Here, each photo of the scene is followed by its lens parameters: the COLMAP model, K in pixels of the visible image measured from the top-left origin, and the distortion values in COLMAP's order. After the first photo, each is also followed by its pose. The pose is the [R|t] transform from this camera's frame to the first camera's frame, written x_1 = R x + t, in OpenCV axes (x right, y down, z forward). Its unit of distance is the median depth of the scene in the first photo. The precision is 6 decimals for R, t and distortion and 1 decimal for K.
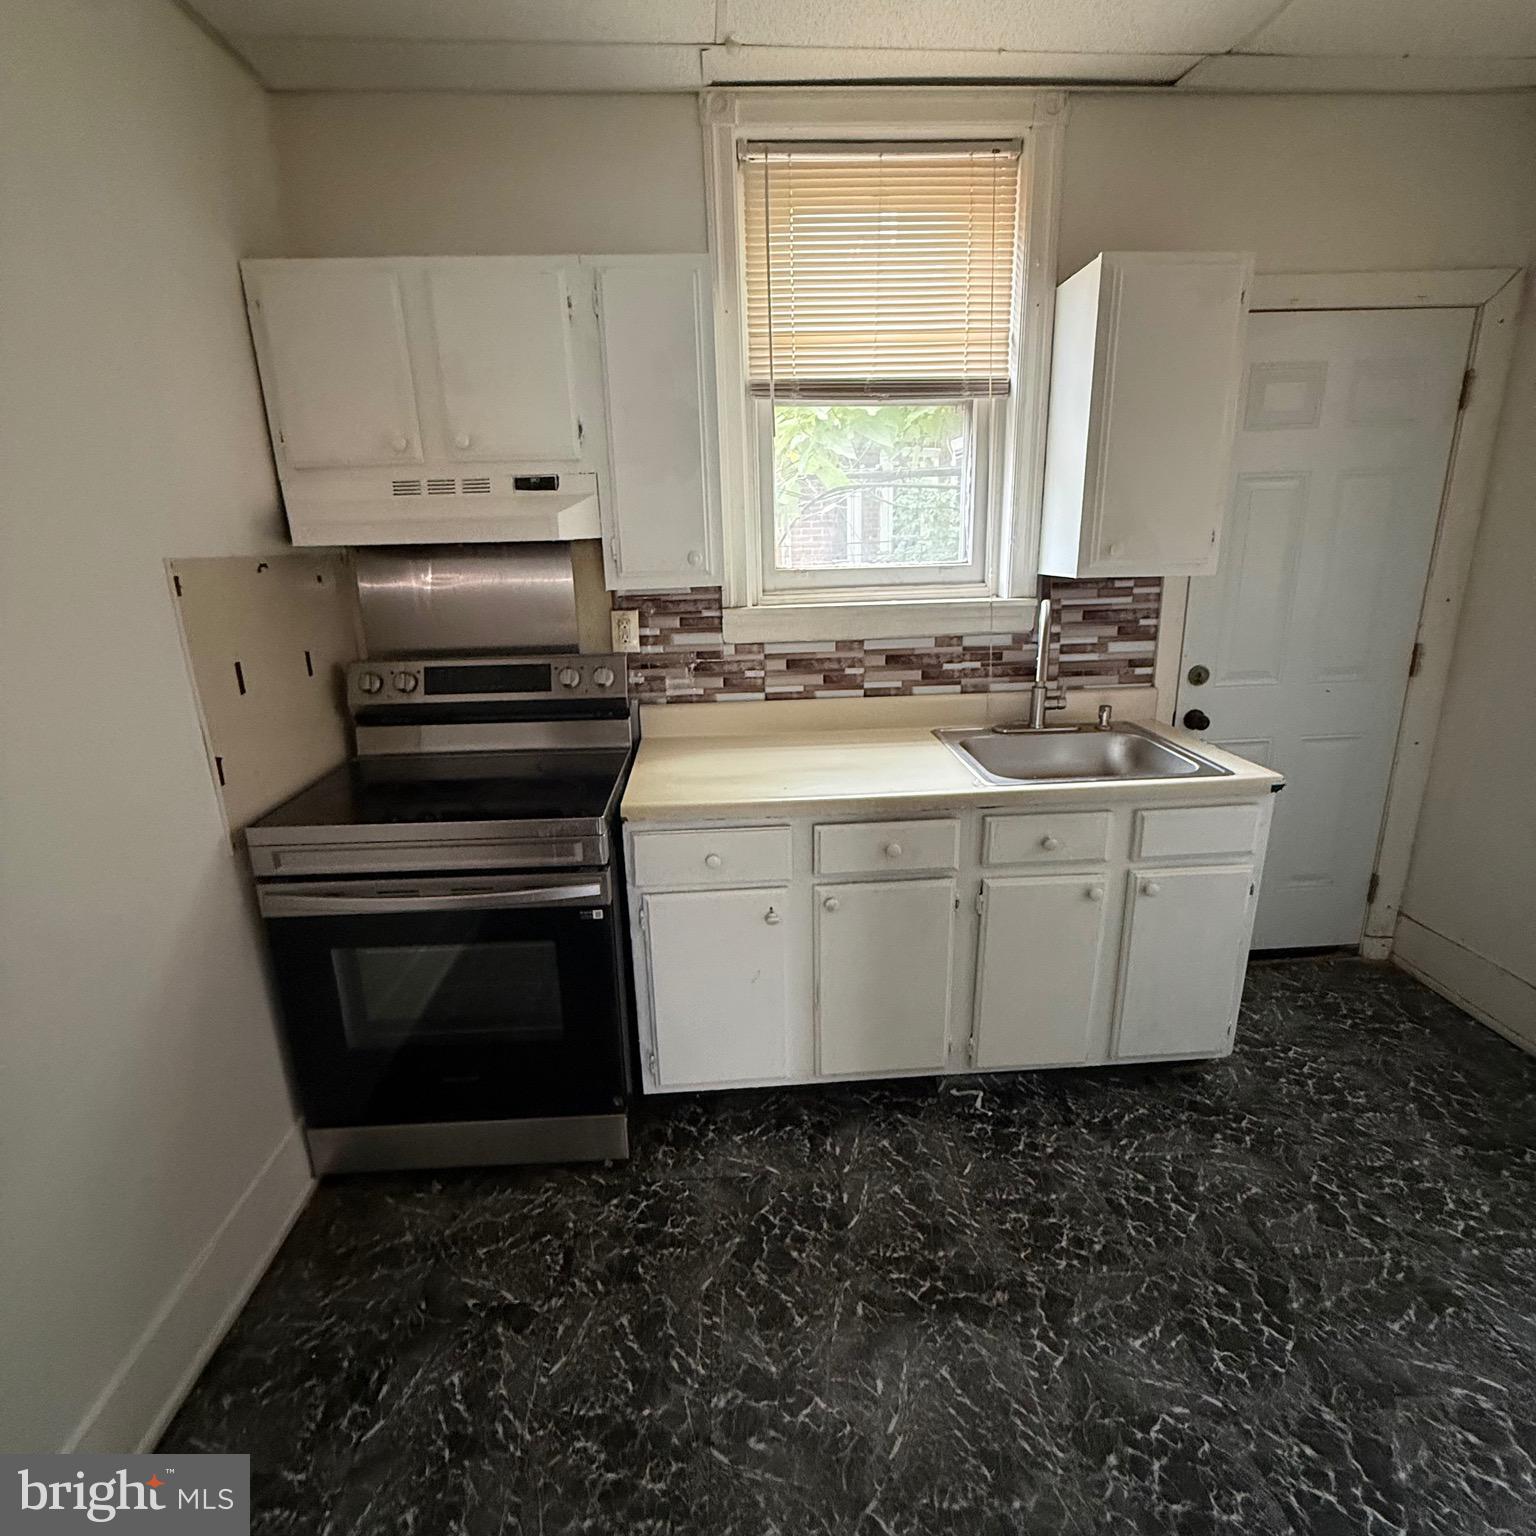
lens RADIAL K [[813.9, 0, 766.0], [0, 813.9, 761.5], [0, 0, 1]] dist [-0.000189, -0.000556]
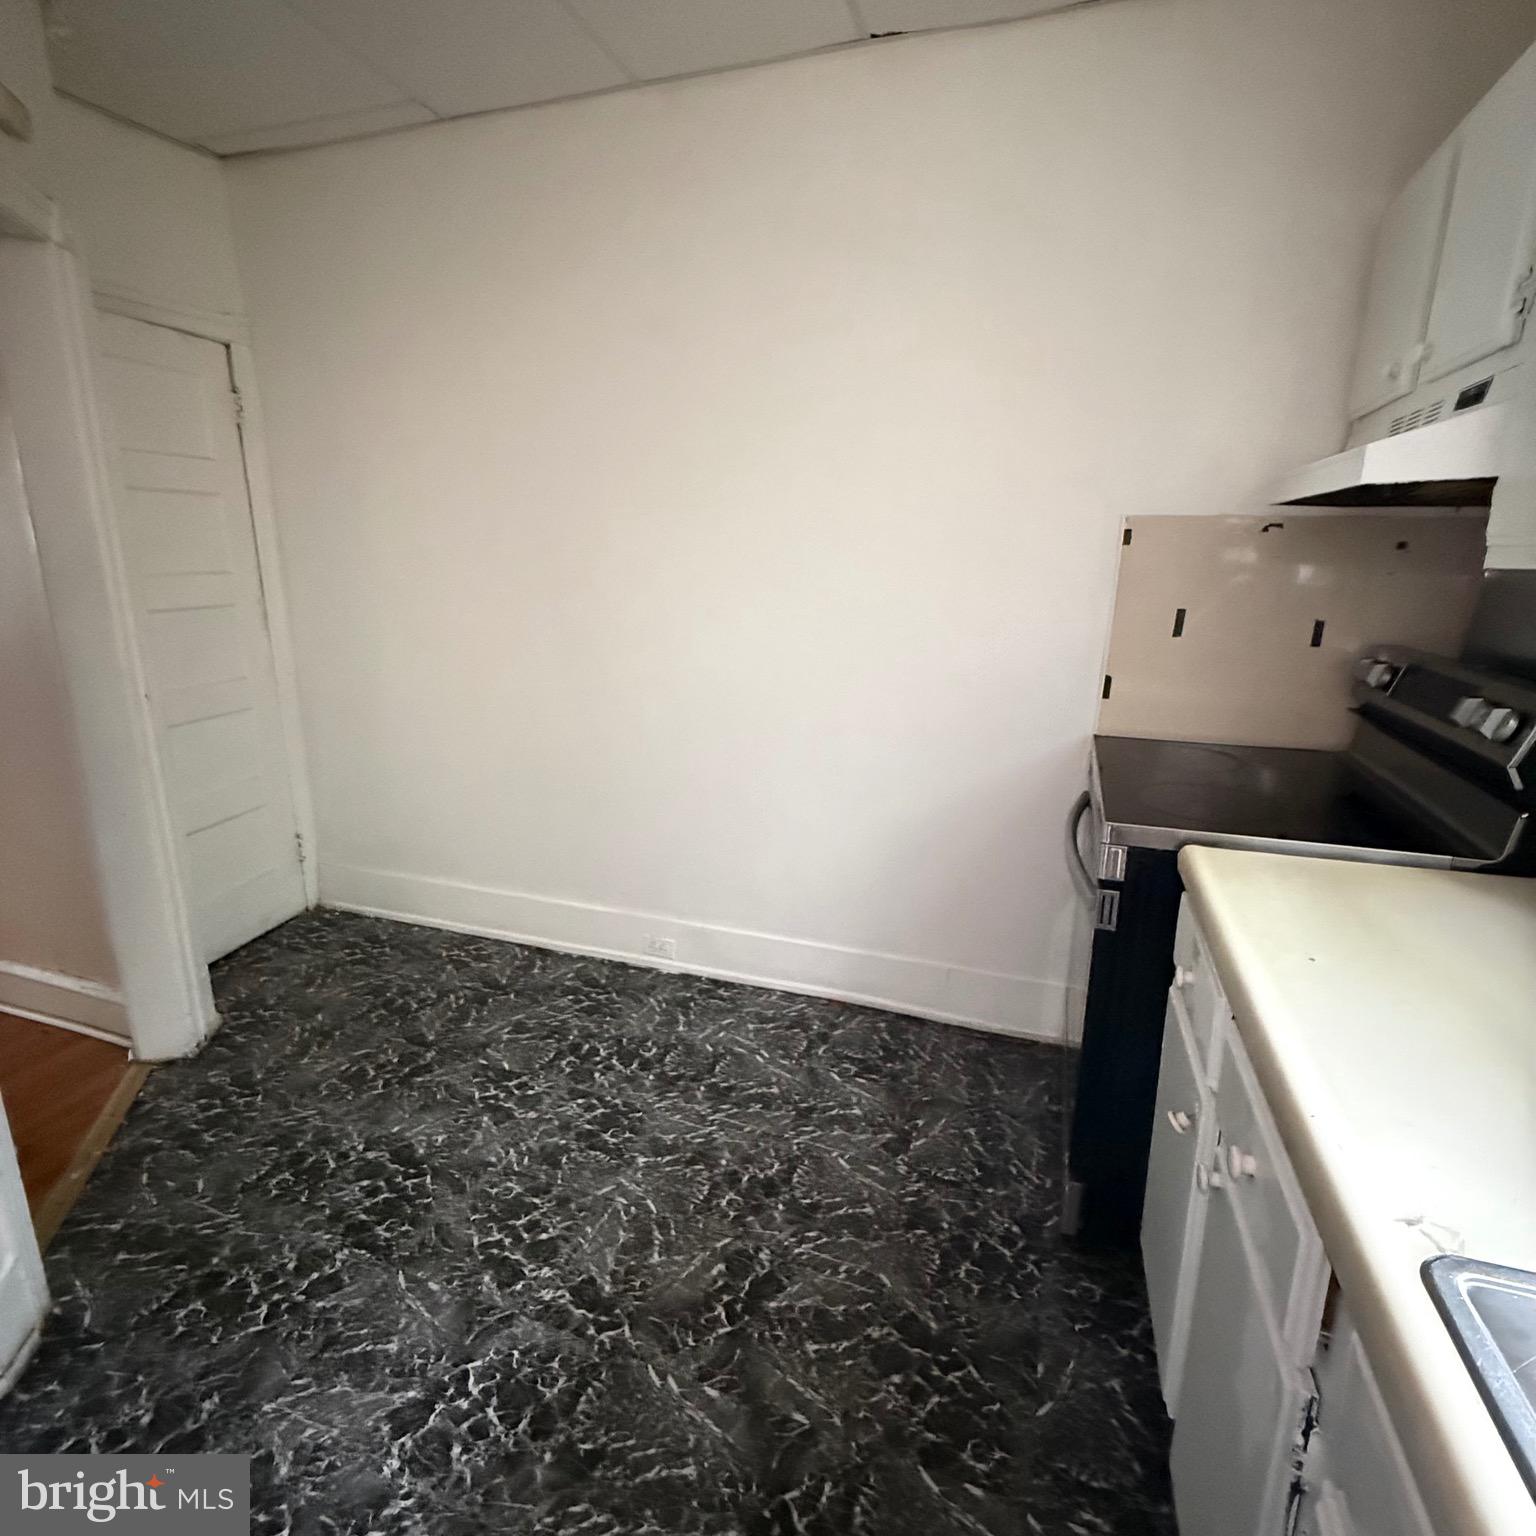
lens RADIAL K [[813.9, 0, 766.8], [0, 813.9, 764.8], [0, 0, 1]] dist [-0.000189, -0.000556]
pose [[-0.383490, 0.252735, -0.888291, 0.569652], [-0.254331, 0.895737, 0.364653, -0.173107], [0.887835, 0.365760, -0.279228, 0.788303]]
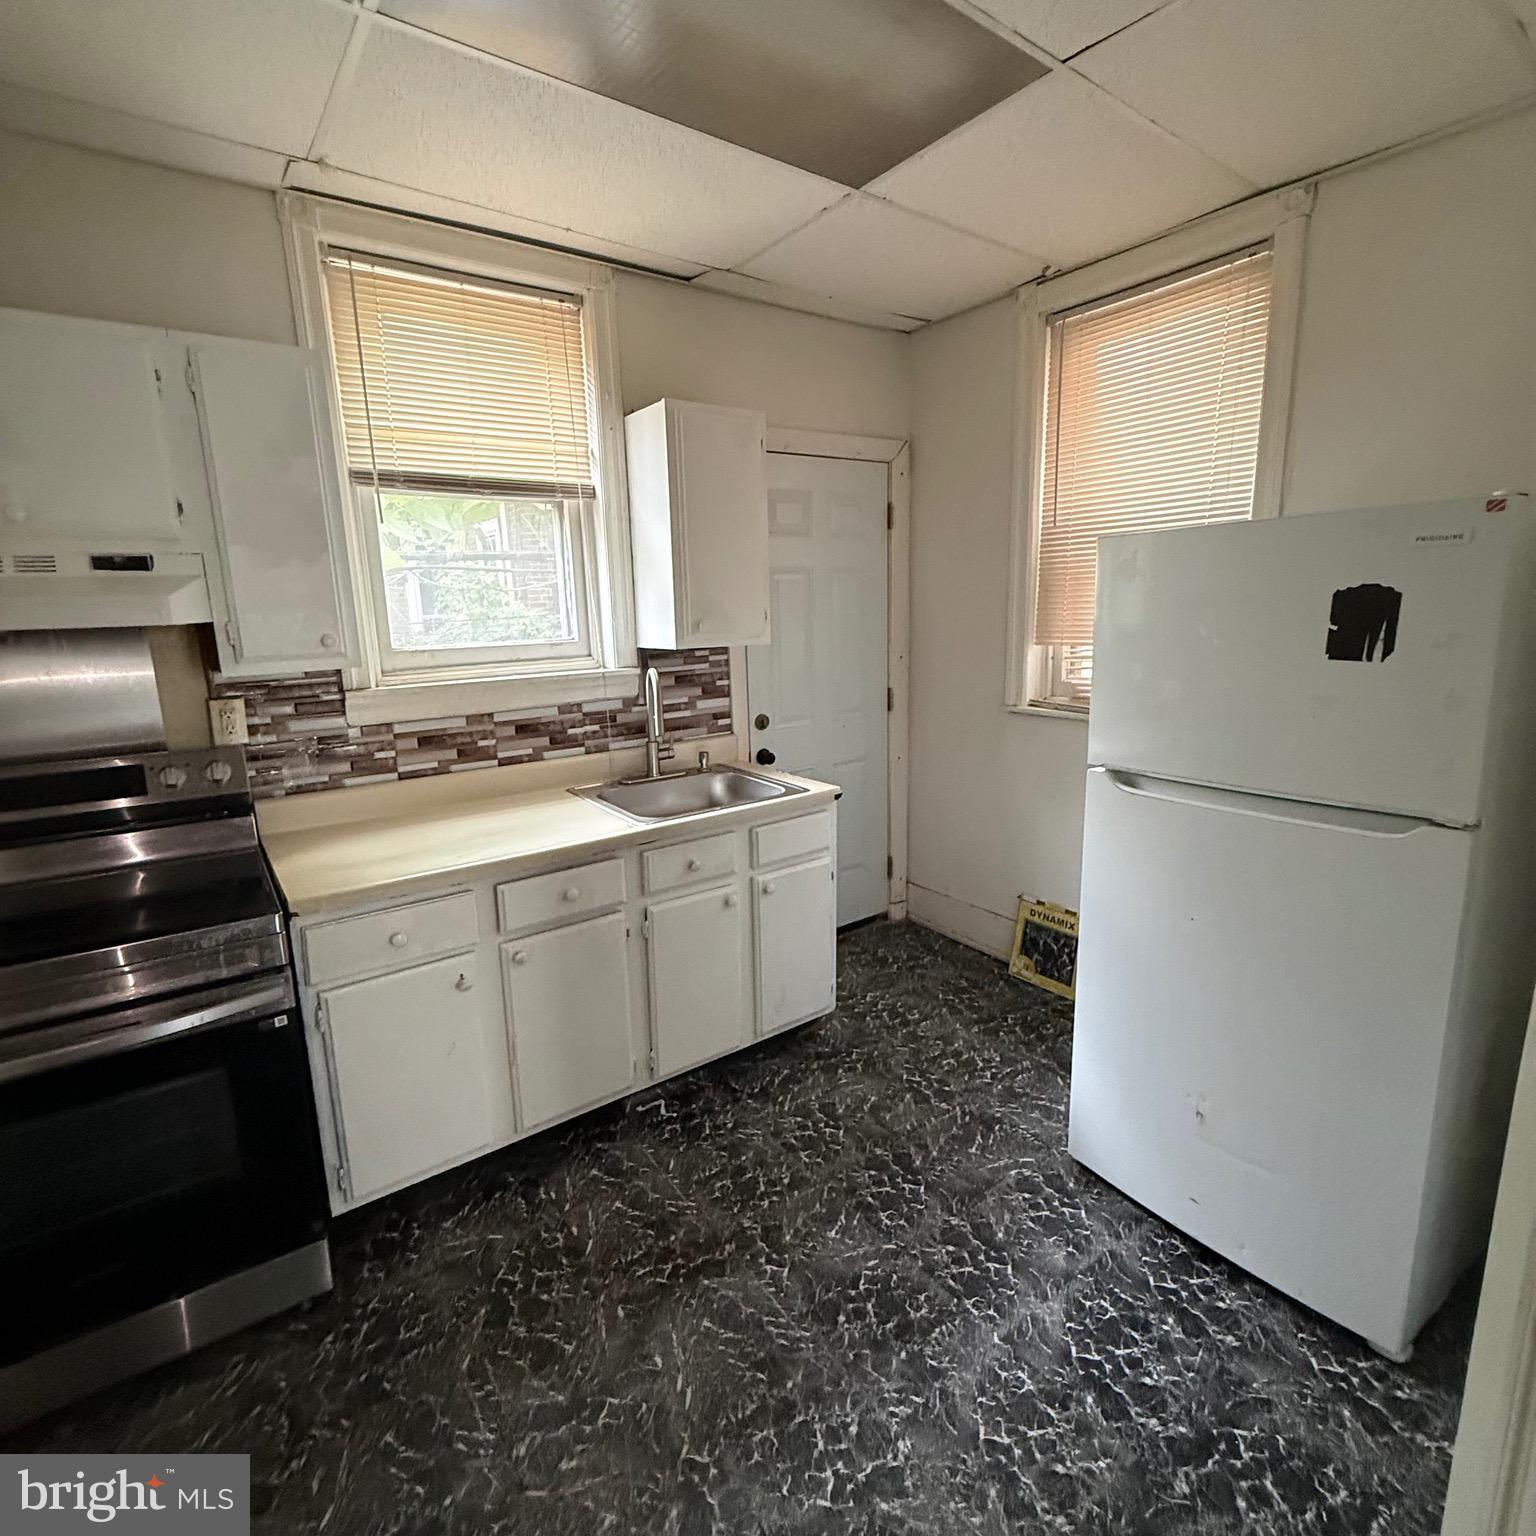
lens RADIAL K [[813.9, 0, 764.3], [0, 813.9, 761.5], [0, 0, 1]] dist [-0.000189, -0.000556]
pose [[0.842963, -0.102442, 0.528128, -0.182730], [0.150786, 0.987344, -0.049157, 0.022978], [-0.516408, 0.121071, 0.847741, -0.092384]]
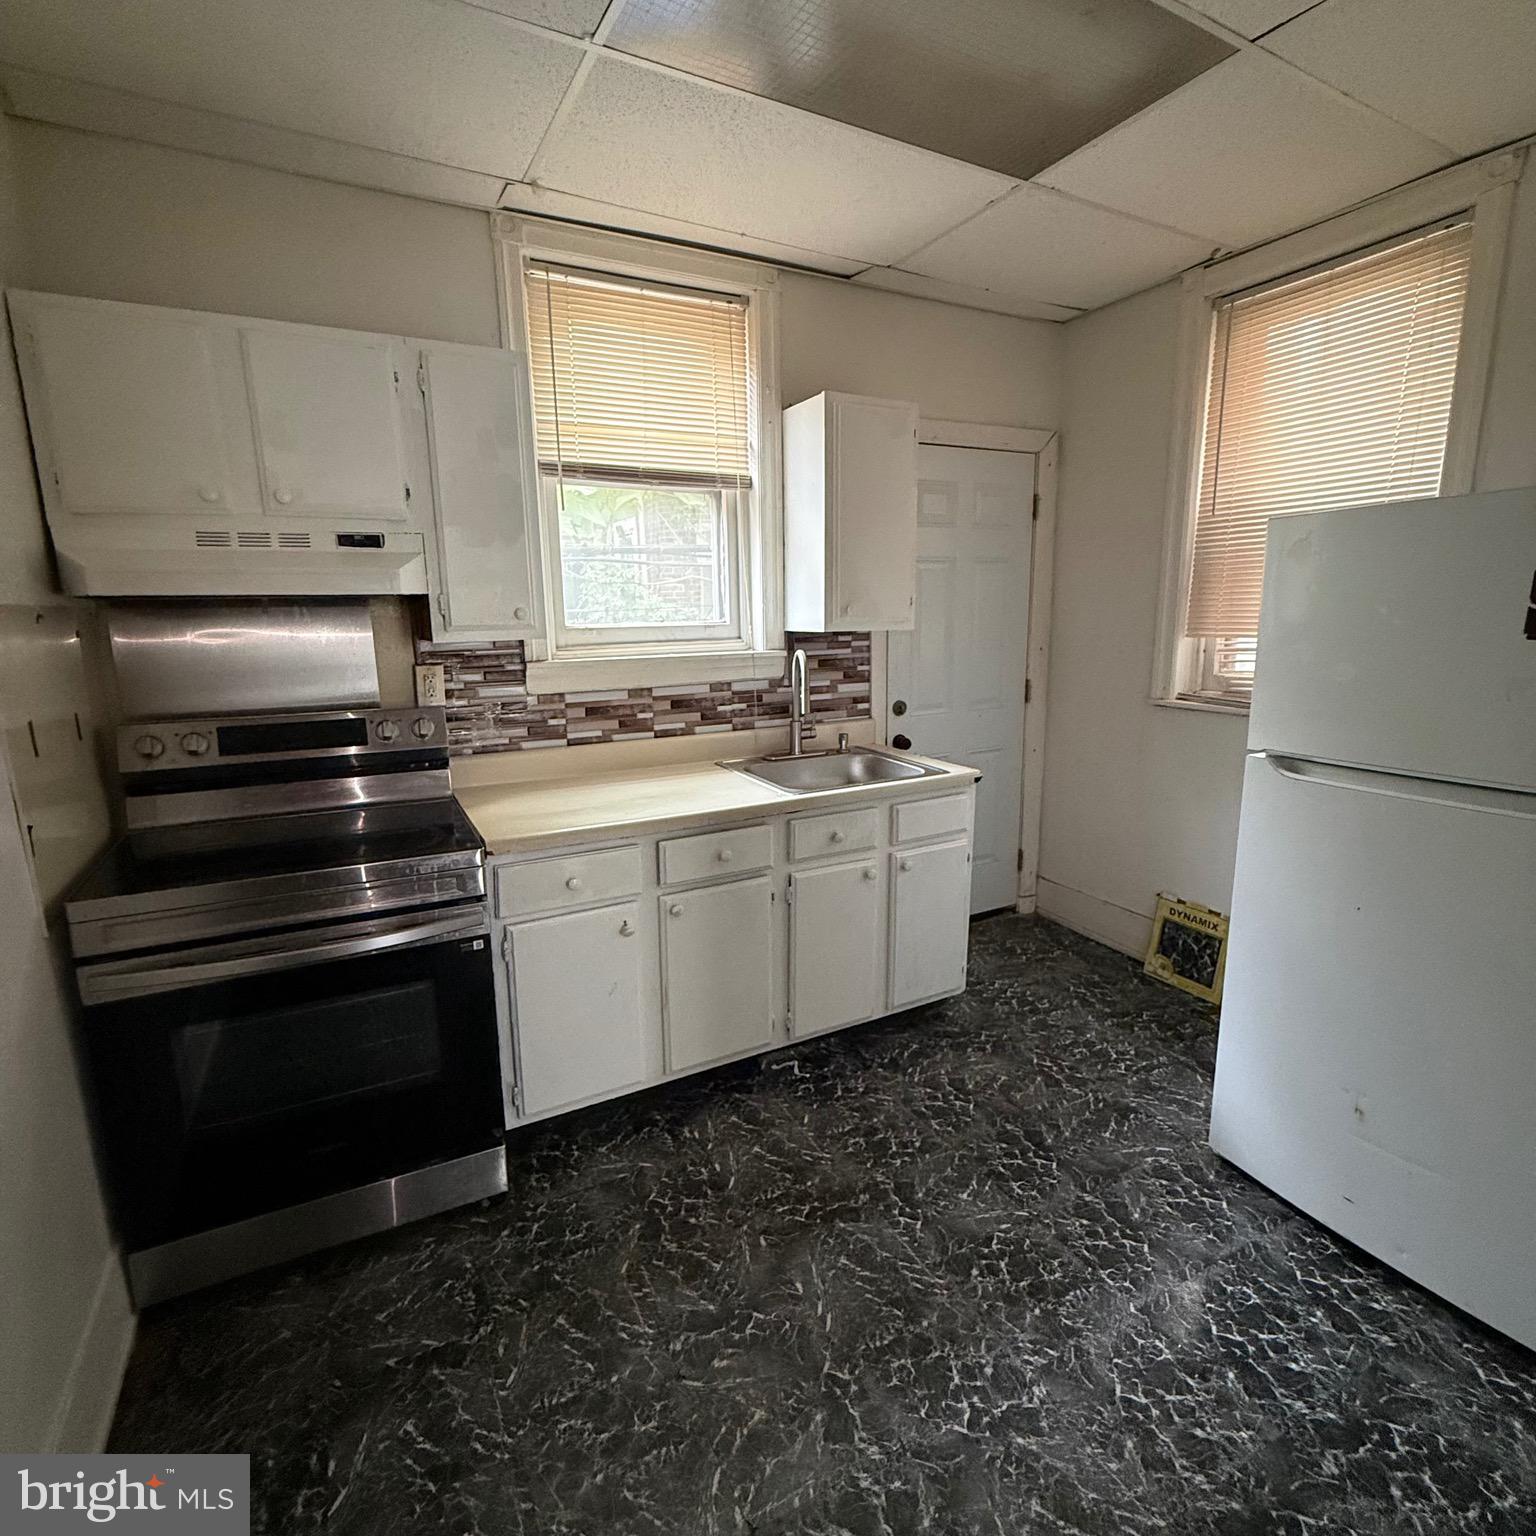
lens RADIAL K [[813.9, 0, 764.7], [0, 813.9, 761.6], [0, 0, 1]] dist [-0.000189, -0.000556]
pose [[0.909774, -0.066604, 0.409725, -0.257992], [0.103911, 0.992159, -0.069446, 0.059636], [-0.401887, 0.105755, 0.909562, -0.110079]]
